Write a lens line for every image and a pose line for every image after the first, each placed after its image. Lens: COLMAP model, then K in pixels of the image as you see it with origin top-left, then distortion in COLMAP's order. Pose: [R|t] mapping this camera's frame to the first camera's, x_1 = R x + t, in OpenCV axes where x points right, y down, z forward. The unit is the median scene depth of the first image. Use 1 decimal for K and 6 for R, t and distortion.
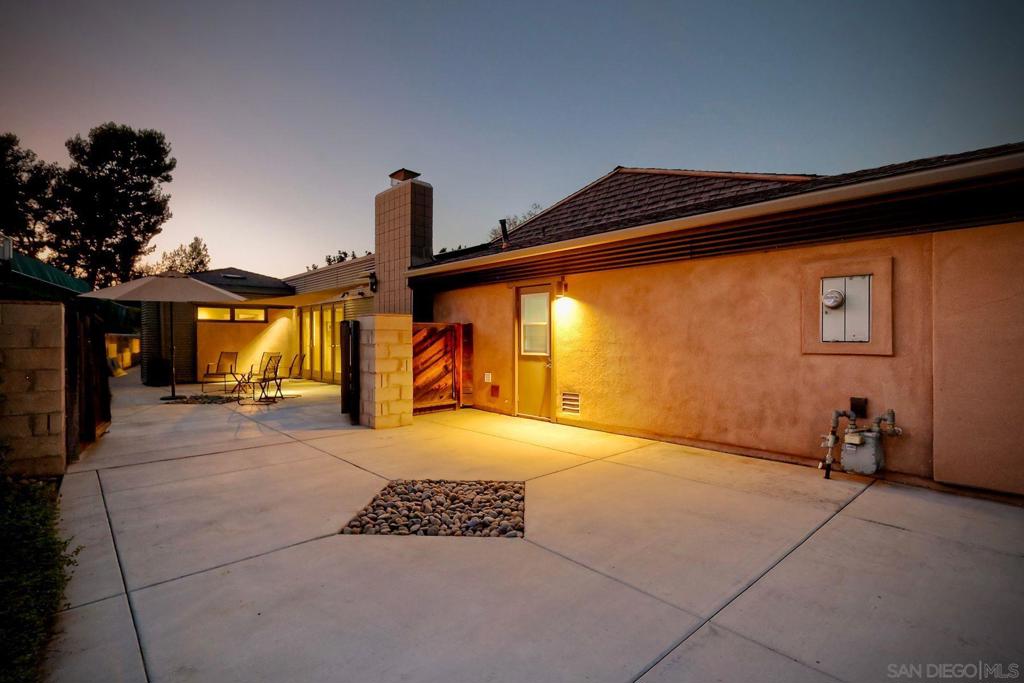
lens RADIAL K [[494.3, 0, 518.2], [0, 494.3, 339.3], [0, 0, 1]] dist [0.002455, 0.002103]
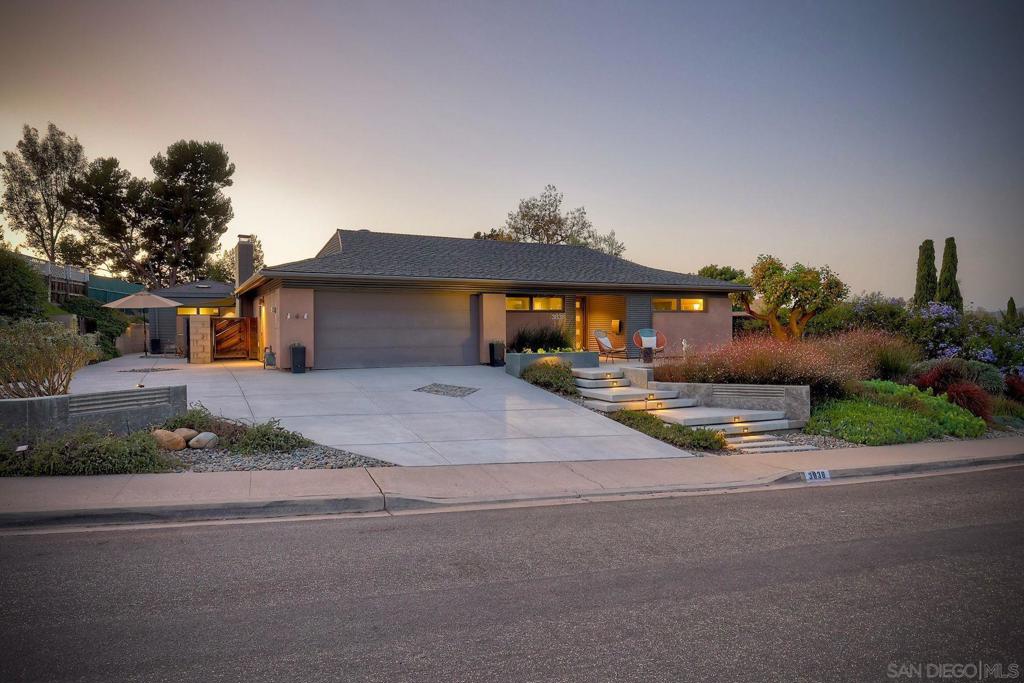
lens RADIAL K [[656.5, 0, 518.8], [0, 656.5, 341.1], [0, 0, 1]] dist [0.010416, -0.002898]
pose [[0.961798, -0.001005, -0.273758, 0.328460], [0.006629, 0.999786, 0.019619, 0.003881], [0.273680, -0.020684, 0.961598, -0.249824]]
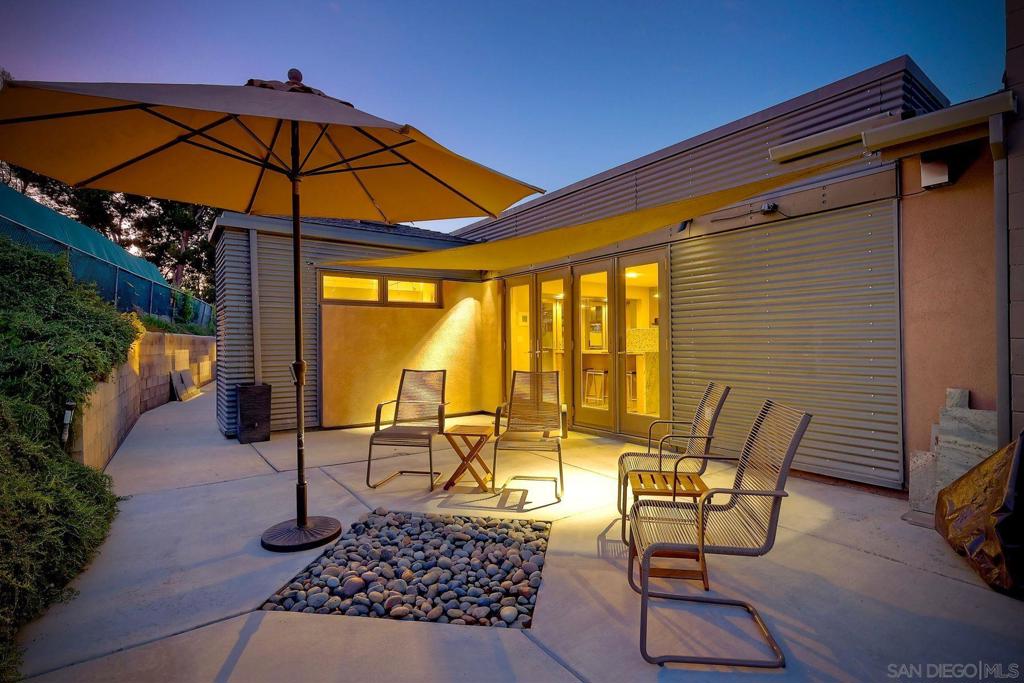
lens RADIAL K [[494.3, 0, 518.7], [0, 494.3, 341.5], [0, 0, 1]] dist [0.002455, 0.002103]
pose [[0.992576, -0.006054, -0.121479, -0.126183], [0.005631, 0.999977, -0.003818, 0.001443], [0.121500, 0.003106, 0.992587, 0.172602]]
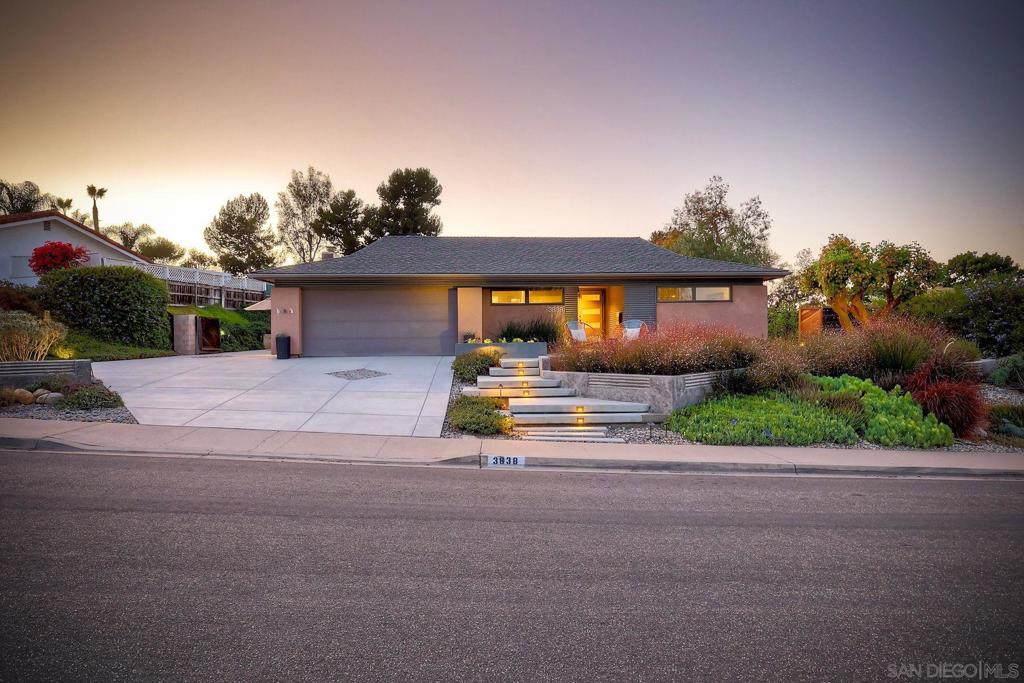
lens RADIAL K [[656.5, 0, 521.1], [0, 656.5, 337.2], [0, 0, 1]] dist [0.010416, -0.002898]
pose [[0.777371, -0.007221, -0.629000, 0.515470], [0.010525, 0.999943, 0.001528, 0.015534], [0.628954, -0.007808, 0.777403, -0.161992]]
